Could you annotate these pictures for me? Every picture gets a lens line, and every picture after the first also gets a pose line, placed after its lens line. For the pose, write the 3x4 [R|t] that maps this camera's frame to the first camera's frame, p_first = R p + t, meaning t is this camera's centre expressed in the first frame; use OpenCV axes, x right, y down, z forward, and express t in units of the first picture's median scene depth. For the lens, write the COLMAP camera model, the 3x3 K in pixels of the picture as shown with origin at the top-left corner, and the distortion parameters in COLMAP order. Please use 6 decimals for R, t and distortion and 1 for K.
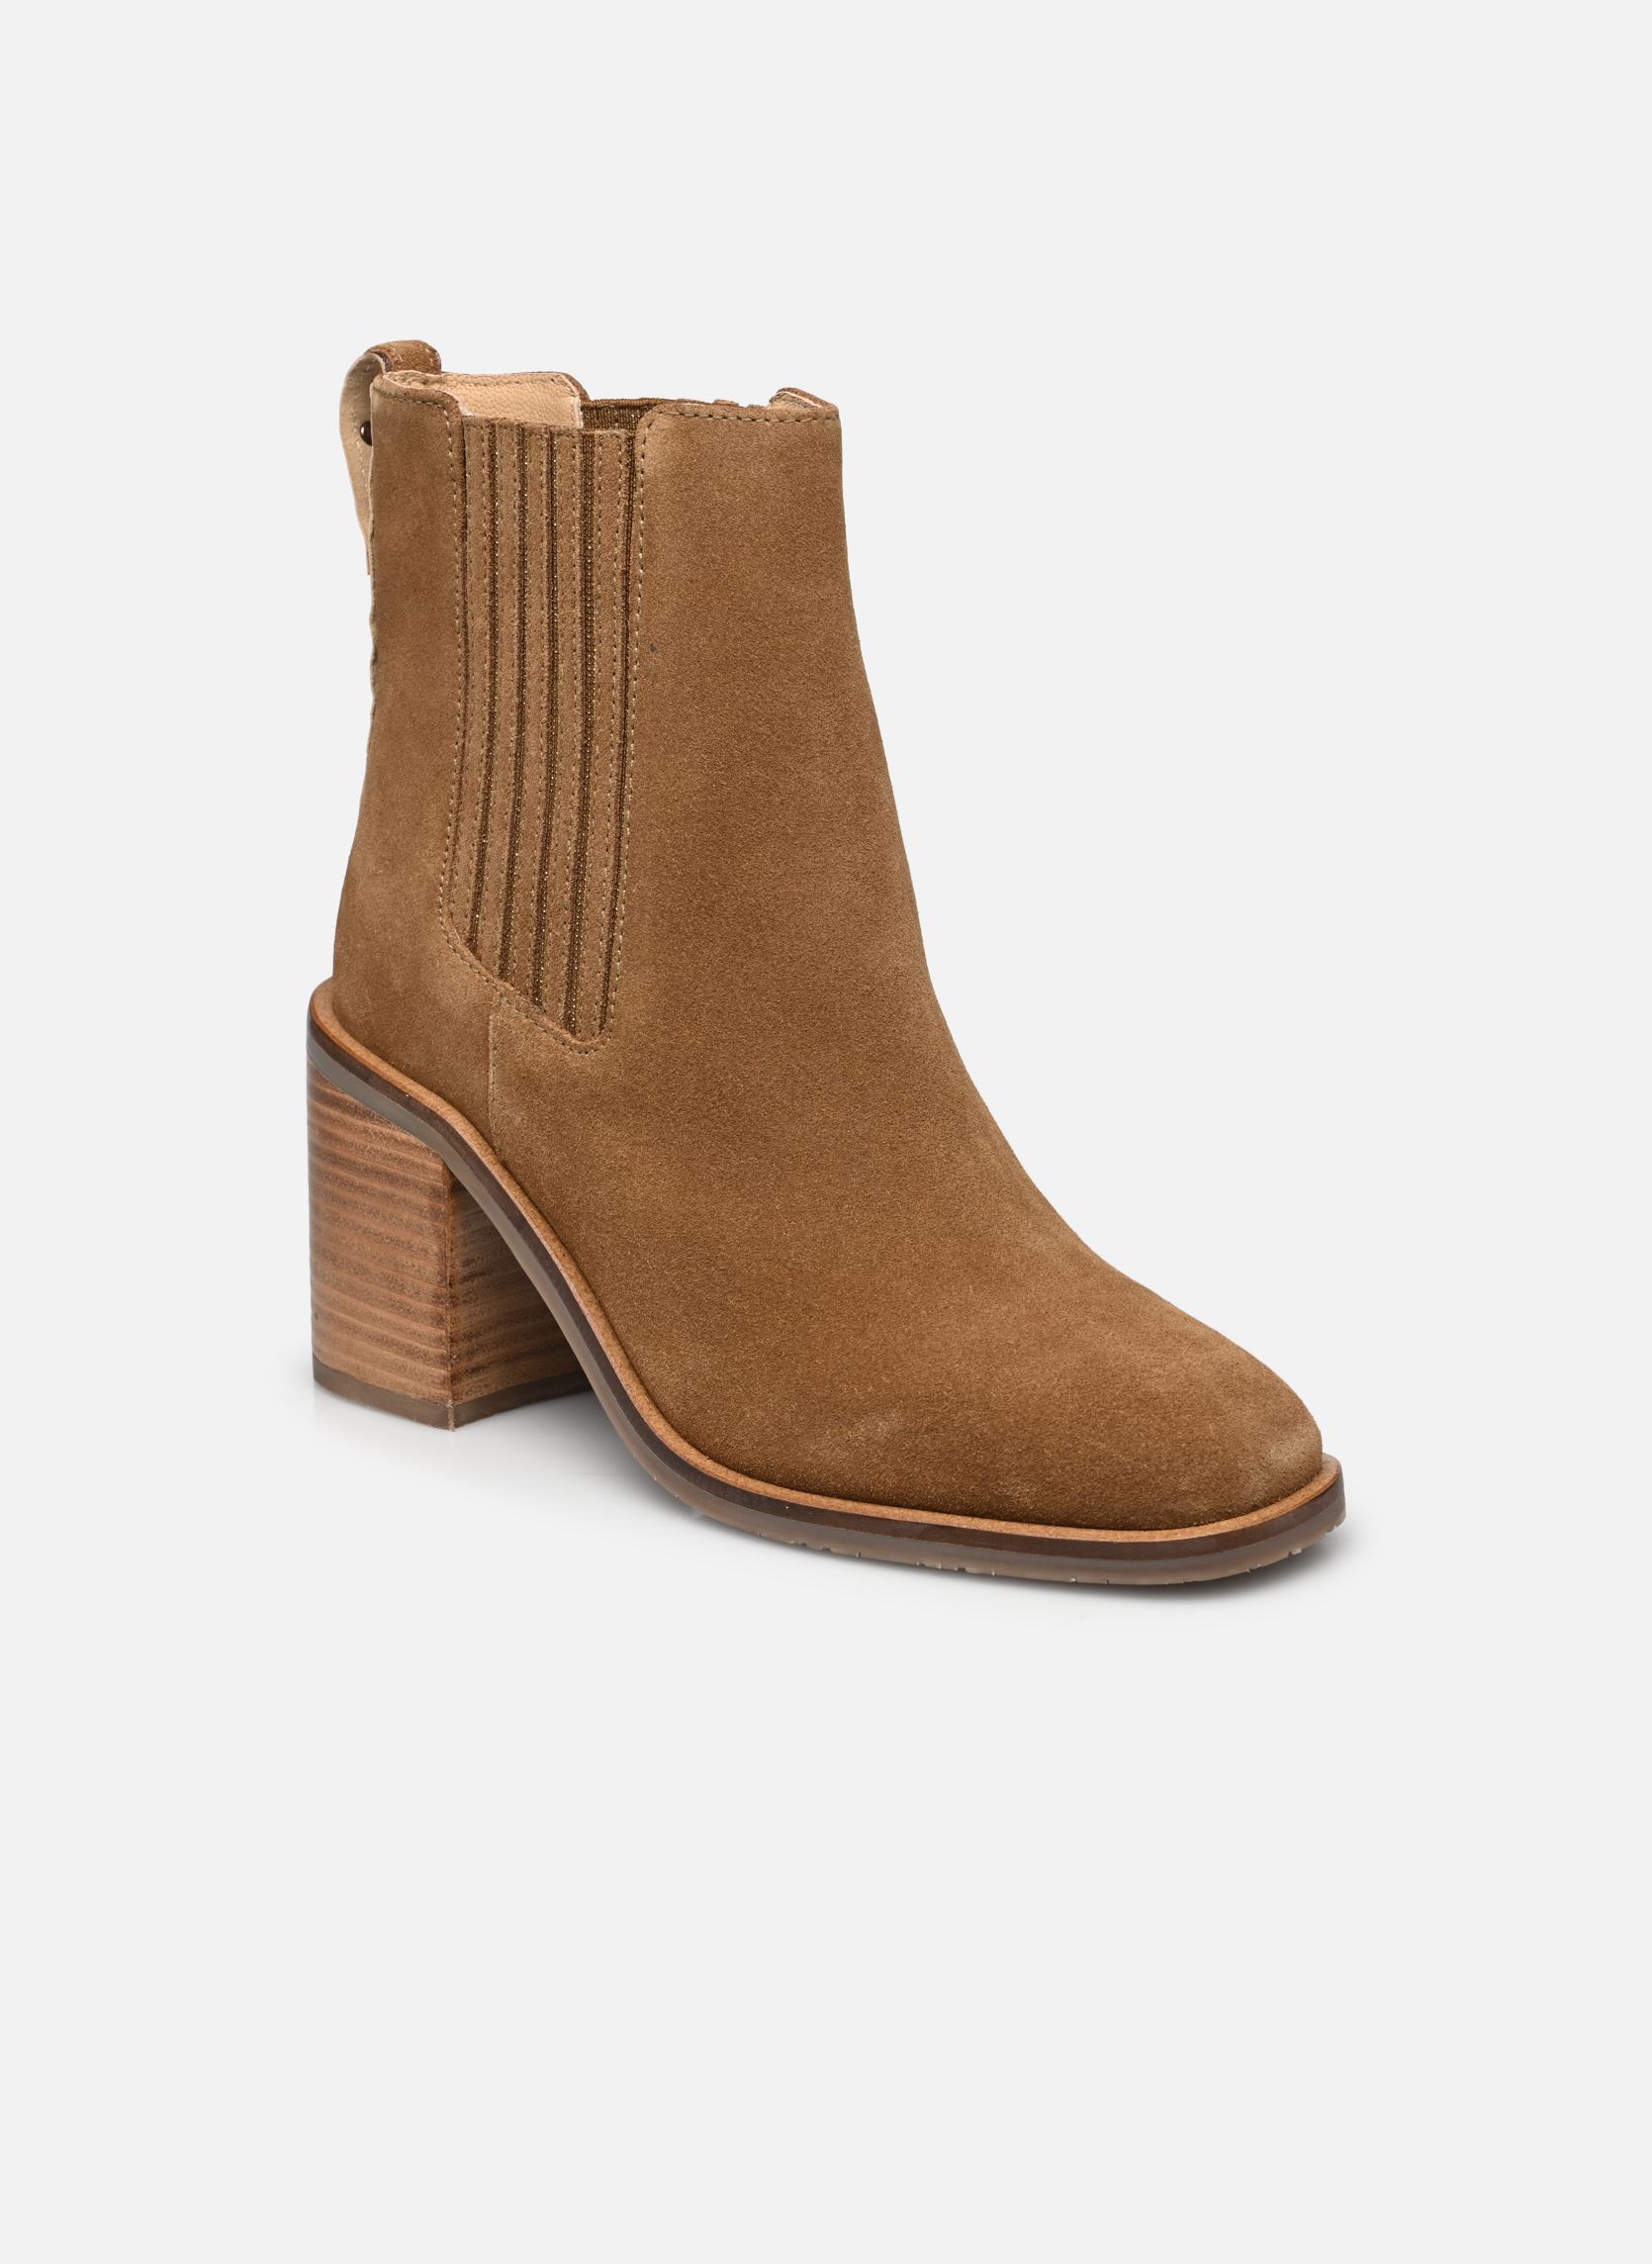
lens RADIAL K [[7257.3, 0, 826.4], [0, 7257.3, 1135.3], [0, 0, 1]] dist [-0.208510, 0.000000]
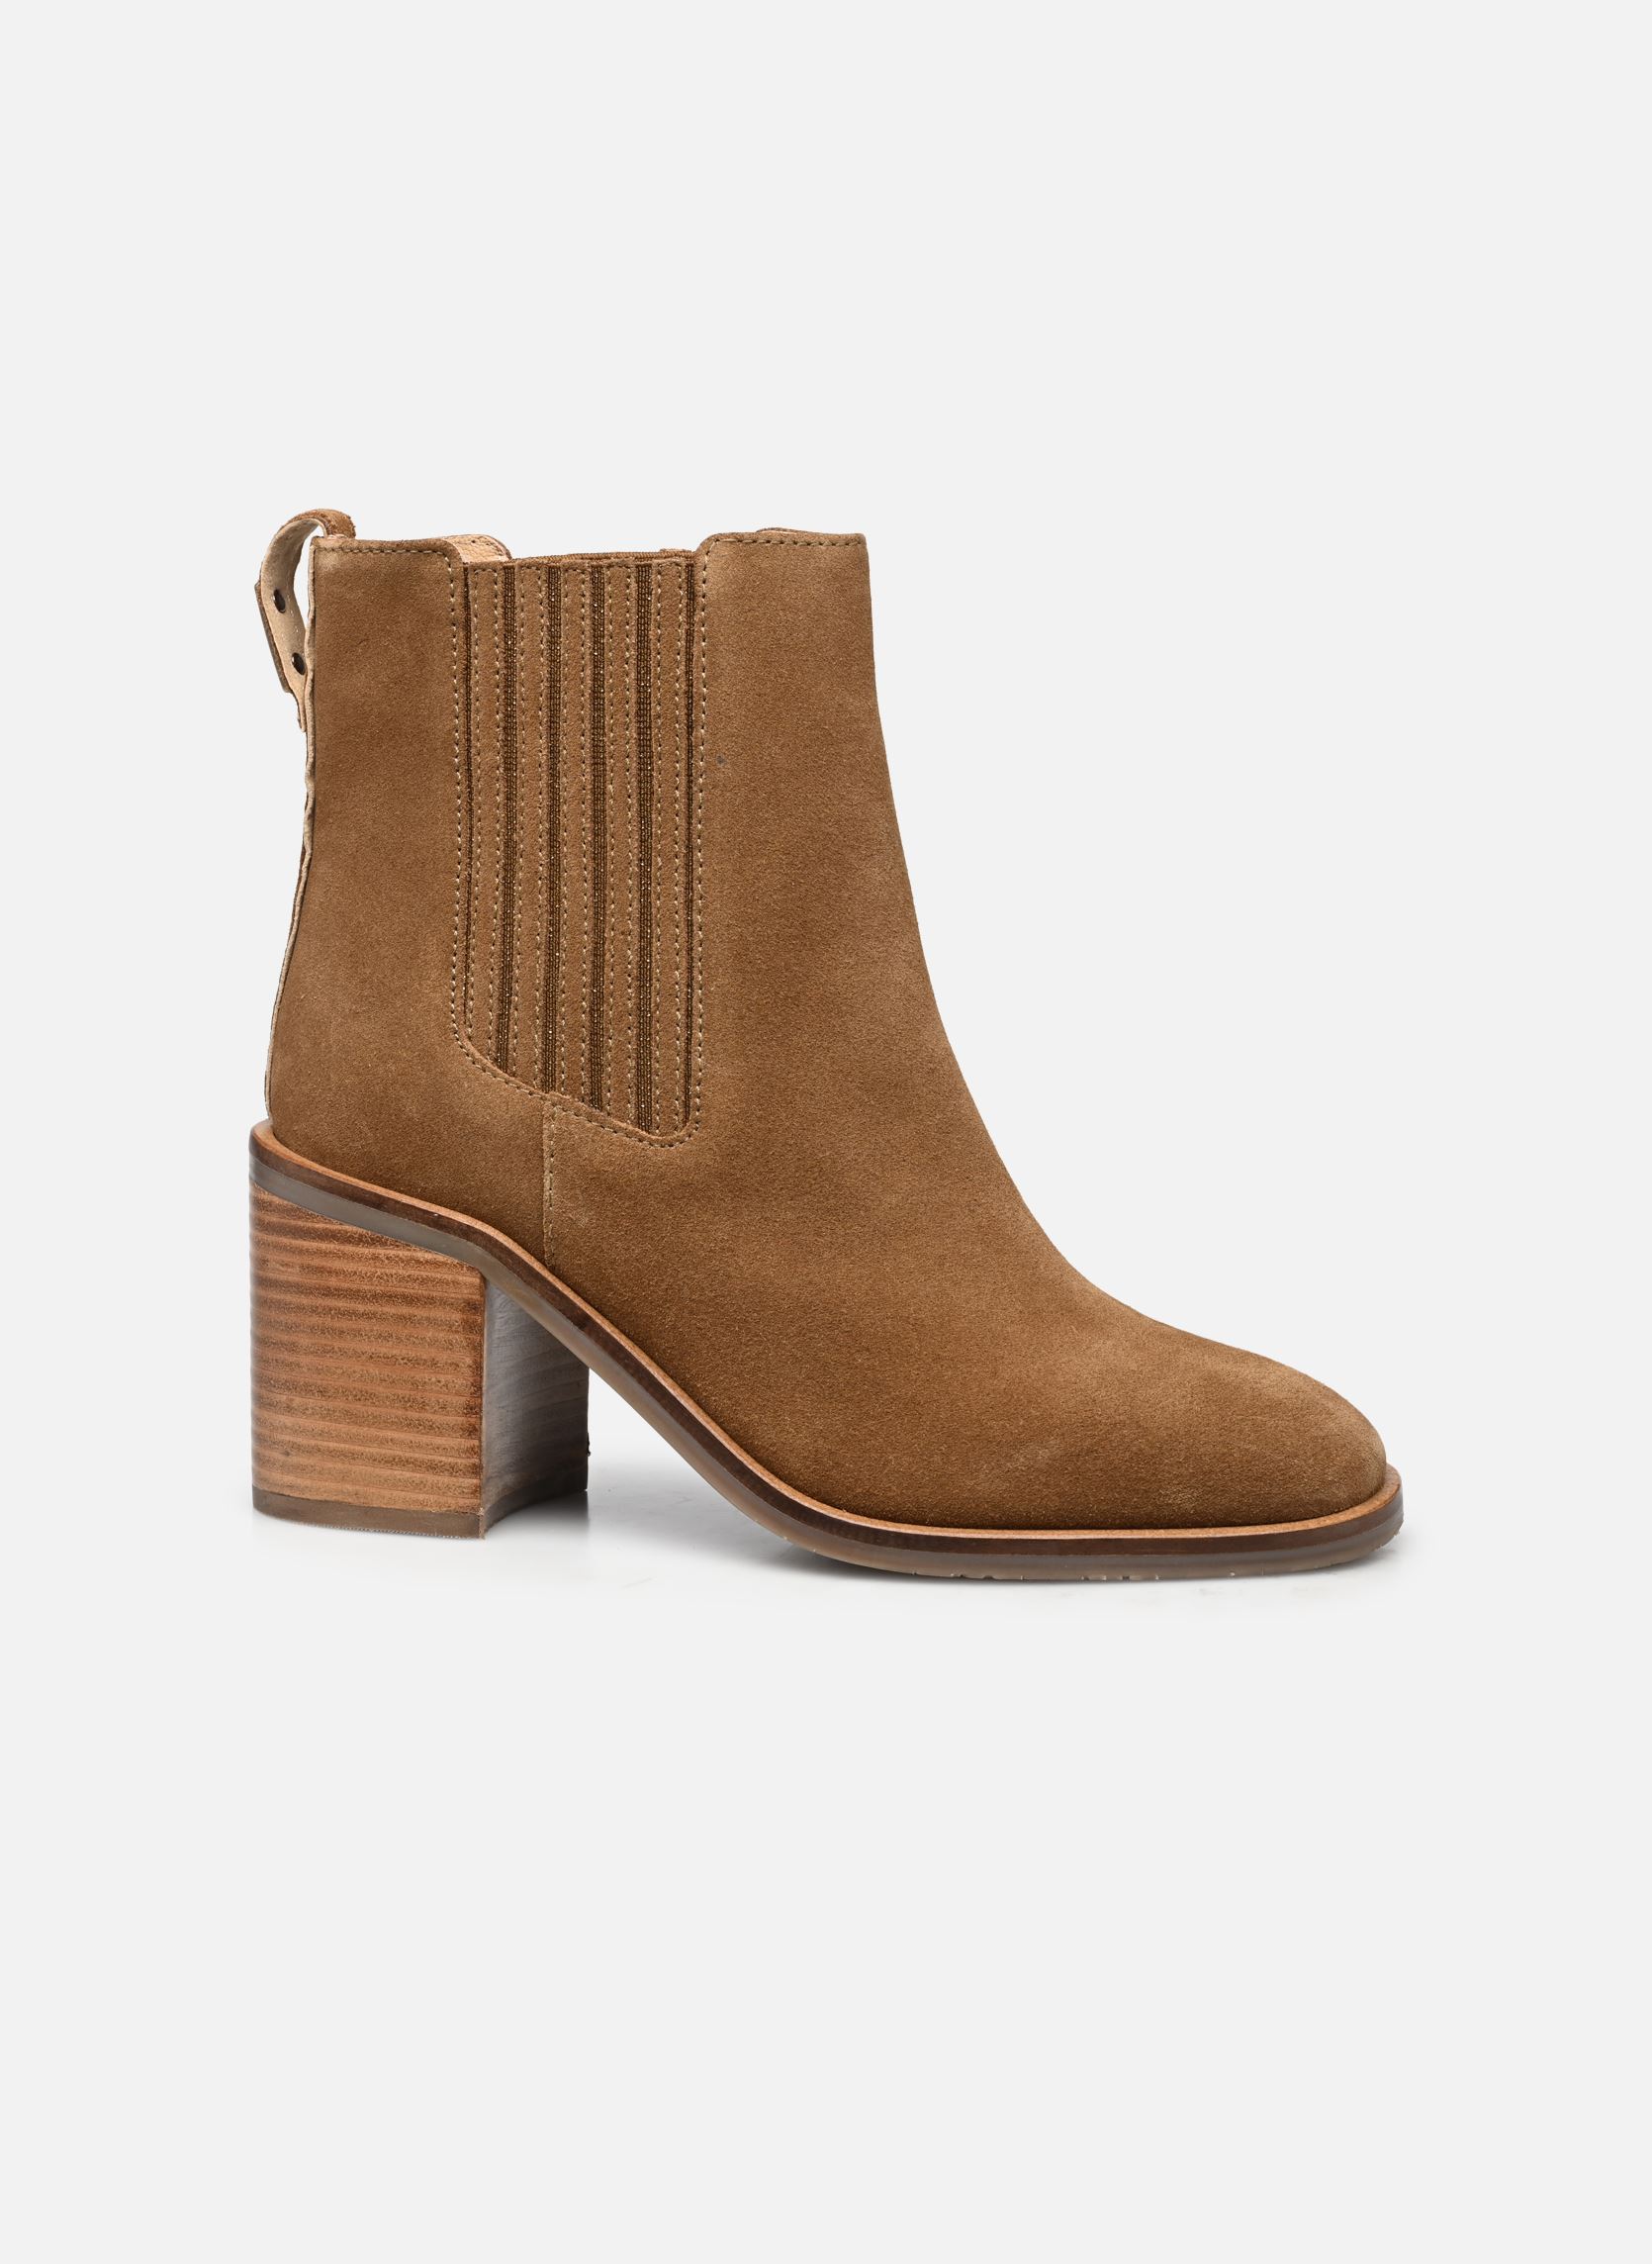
lens RADIAL K [[7257.3, 0, 824.6], [0, 7257.3, 1129.2], [0, 0, 1]] dist [-0.208510, 0.000000]
pose [[0.867343, -0.046277, 0.495554, -0.542010], [0.101839, 0.991103, -0.085690, 0.079757], [-0.487180, 0.124789, 0.864340, 0.074301]]
